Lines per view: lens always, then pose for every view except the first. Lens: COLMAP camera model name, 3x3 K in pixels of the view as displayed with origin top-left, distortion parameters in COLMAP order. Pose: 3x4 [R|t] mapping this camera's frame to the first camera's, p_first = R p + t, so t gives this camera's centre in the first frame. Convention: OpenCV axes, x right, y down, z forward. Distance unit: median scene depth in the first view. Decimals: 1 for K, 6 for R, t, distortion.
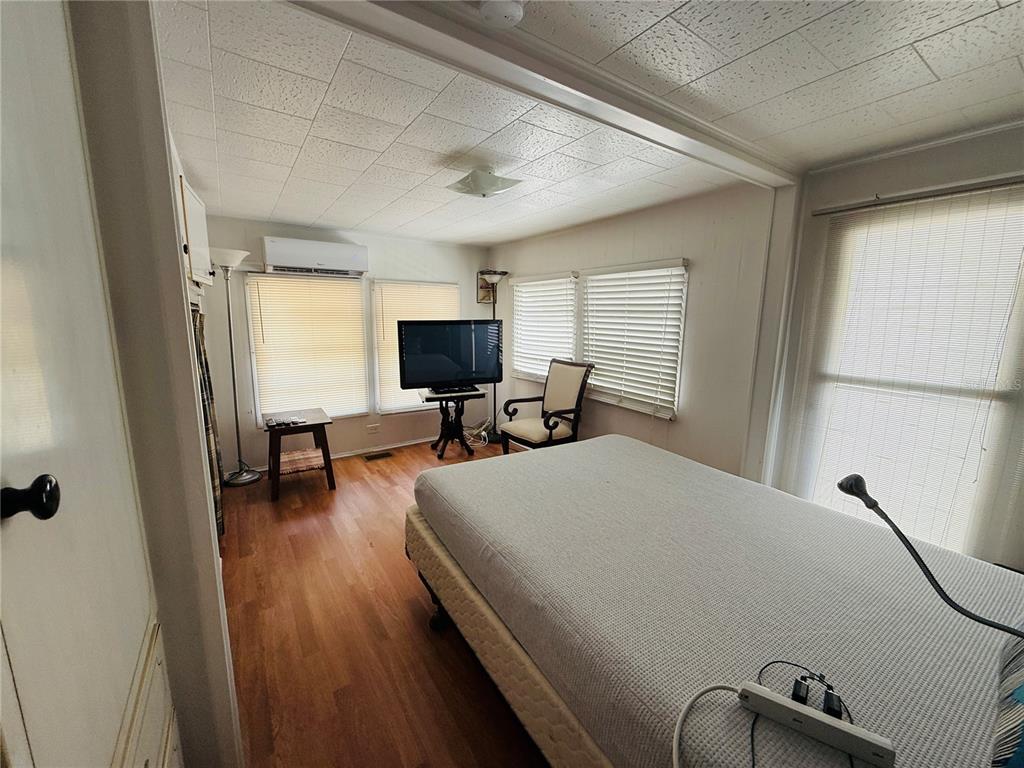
lens RADIAL K [[407.8, 0, 508.0], [0, 407.8, 385.1], [0, 0, 1]] dist [-0.001807, 0.000646]
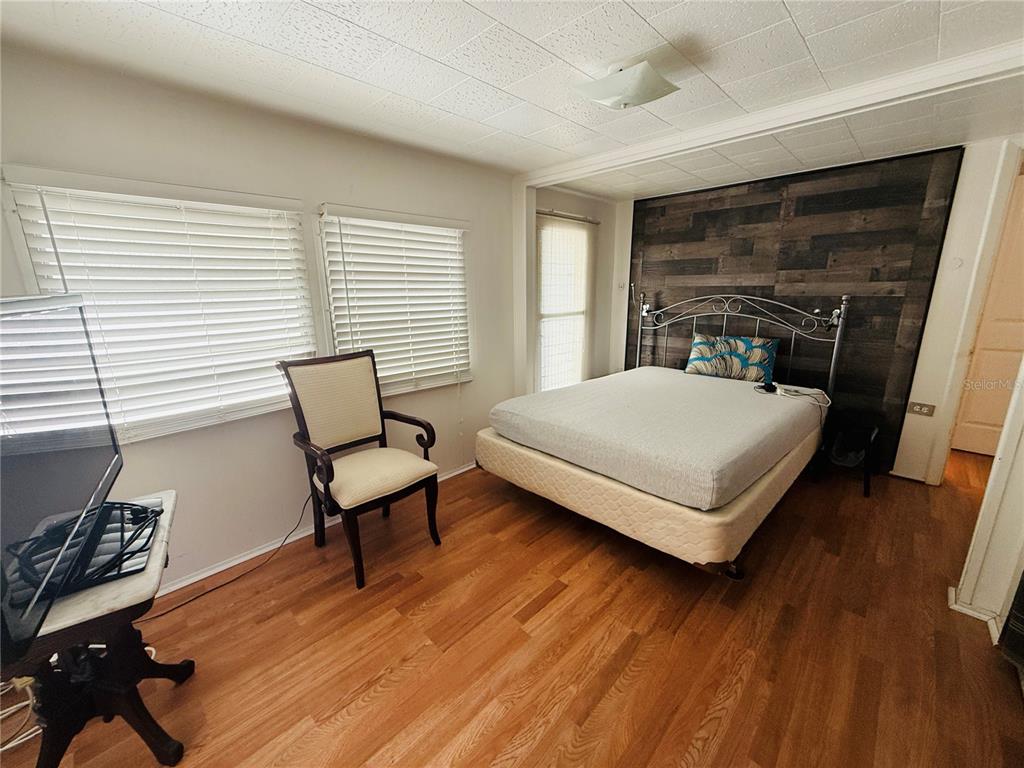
lens RADIAL K [[407.8, 0, 508.7], [0, 407.8, 385.3], [0, 0, 1]] dist [-0.001807, 0.000646]
pose [[-0.188357, -0.237388, 0.952979, -0.525645], [0.179689, 0.945637, 0.271075, -0.143017], [-0.965522, 0.222299, -0.135461, 0.891353]]
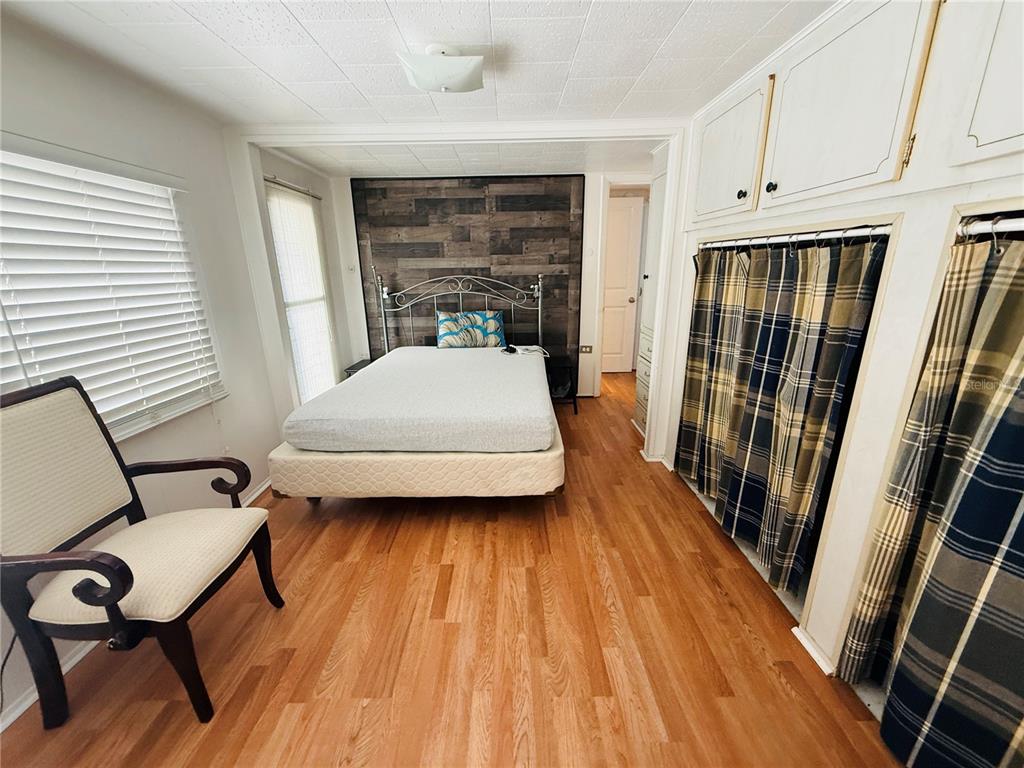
lens RADIAL K [[407.8, 0, 509.3], [0, 407.8, 385.1], [0, 0, 1]] dist [-0.001807, 0.000646]
pose [[-0.827251, -0.157206, 0.539391, -0.405483], [0.103254, 0.901163, 0.421003, -0.176504], [-0.552263, 0.403969, -0.729256, 1.072125]]
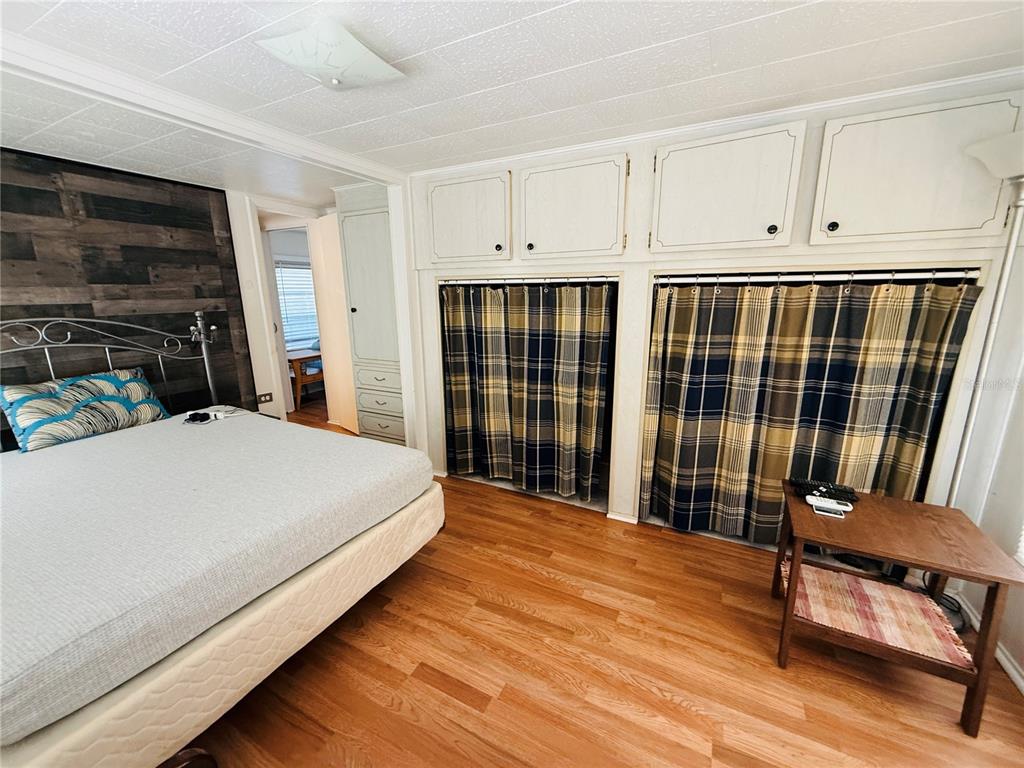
lens RADIAL K [[407.8, 0, 508.2], [0, 407.8, 385.3], [0, 0, 1]] dist [-0.001807, 0.000646]
pose [[-0.879798, 0.105276, -0.463544, 0.027188], [-0.080241, 0.928281, 0.363118, -0.183419], [0.468527, 0.356666, -0.808253, 1.107217]]
